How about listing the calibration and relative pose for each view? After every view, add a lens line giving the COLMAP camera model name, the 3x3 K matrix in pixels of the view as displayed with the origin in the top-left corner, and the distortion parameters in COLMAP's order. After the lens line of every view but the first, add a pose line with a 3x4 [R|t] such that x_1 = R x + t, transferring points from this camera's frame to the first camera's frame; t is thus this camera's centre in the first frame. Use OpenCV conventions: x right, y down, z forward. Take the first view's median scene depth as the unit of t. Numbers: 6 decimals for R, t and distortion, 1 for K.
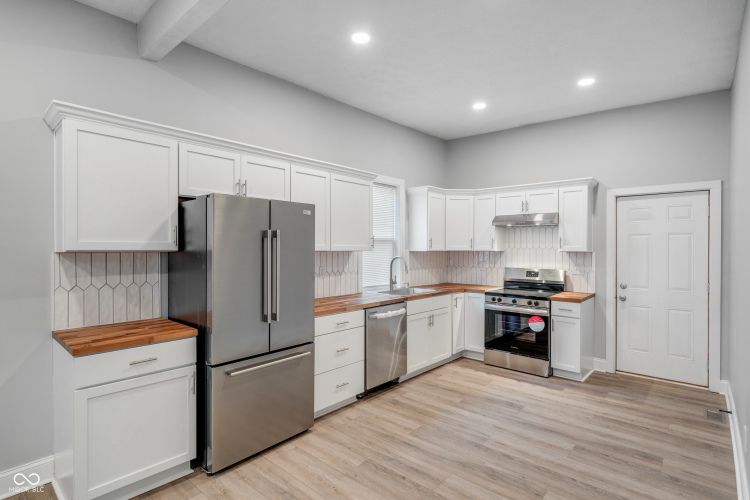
lens RADIAL K [[385.3, 0, 378.4], [0, 385.3, 248.9], [0, 0, 1]] dist [-0.000196, 0.001255]
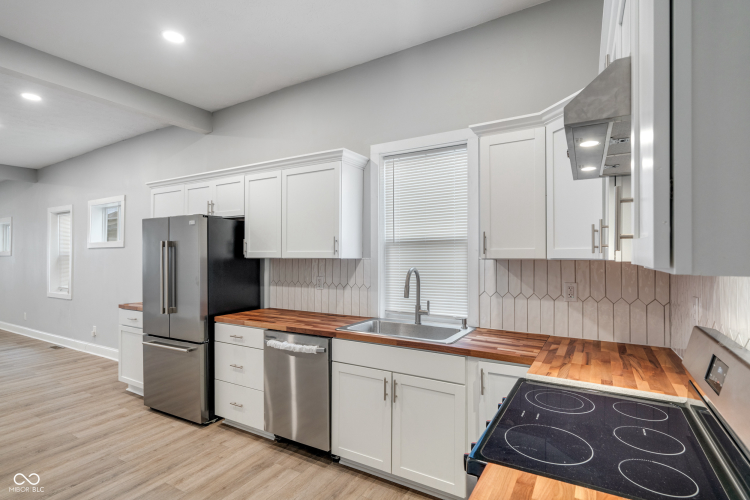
lens RADIAL K [[385.3, 0, 377.5], [0, 385.3, 254.7], [0, 0, 1]] dist [-0.000196, 0.001255]
pose [[0.165015, -0.008683, -0.986253, 0.617686], [-0.000909, 0.999959, -0.008956, 0.003897], [0.986291, 0.002375, 0.165000, 0.841073]]
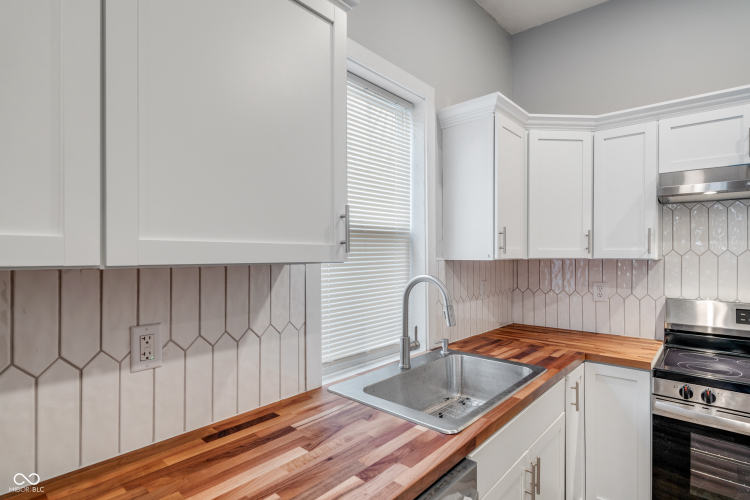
lens RADIAL K [[385.3, 0, 379.4], [0, 385.3, 248.5], [0, 0, 1]] dist [-0.000196, 0.001255]
pose [[0.999993, -0.003670, 0.000639, 0.008985], [0.003680, 0.999860, -0.016333, -0.000929], [-0.000579, 0.016335, 0.999866, 0.633425]]
